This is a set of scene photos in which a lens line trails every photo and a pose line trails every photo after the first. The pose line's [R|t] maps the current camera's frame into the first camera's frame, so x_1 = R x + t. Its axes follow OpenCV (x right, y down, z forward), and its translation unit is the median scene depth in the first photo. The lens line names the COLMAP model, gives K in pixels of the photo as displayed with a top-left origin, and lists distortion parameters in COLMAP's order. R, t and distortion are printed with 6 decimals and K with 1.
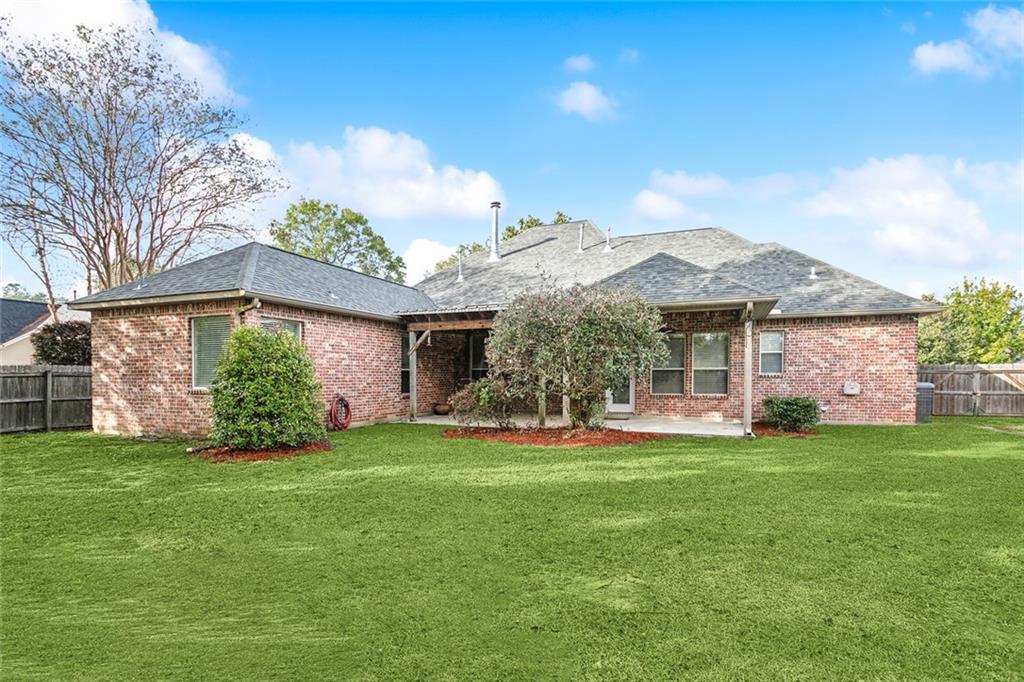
lens RADIAL K [[491.1, 0, 456.2], [0, 491.1, 371.0], [0, 0, 1]] dist [-0.000153, 0.000781]
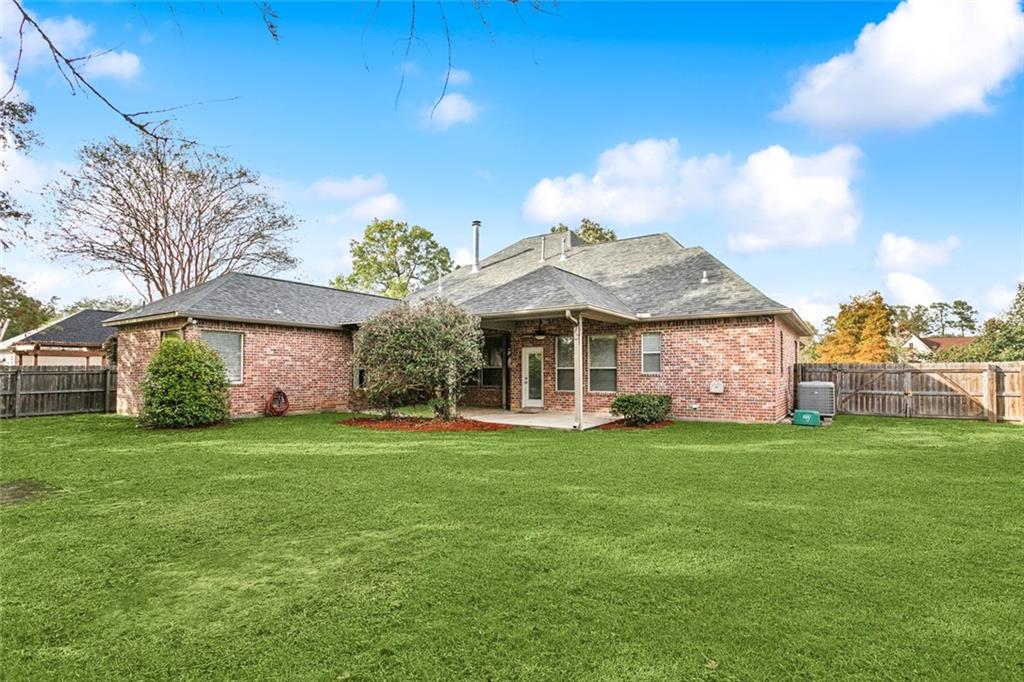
lens RADIAL K [[491.1, 0, 520.1], [0, 491.1, 344.5], [0, 0, 1]] dist [-0.000153, 0.000781]
pose [[0.977165, -0.010042, -0.212243, 0.605448], [0.000041, 0.998891, -0.047074, -0.005882], [0.212480, 0.045991, 0.976082, -0.111624]]
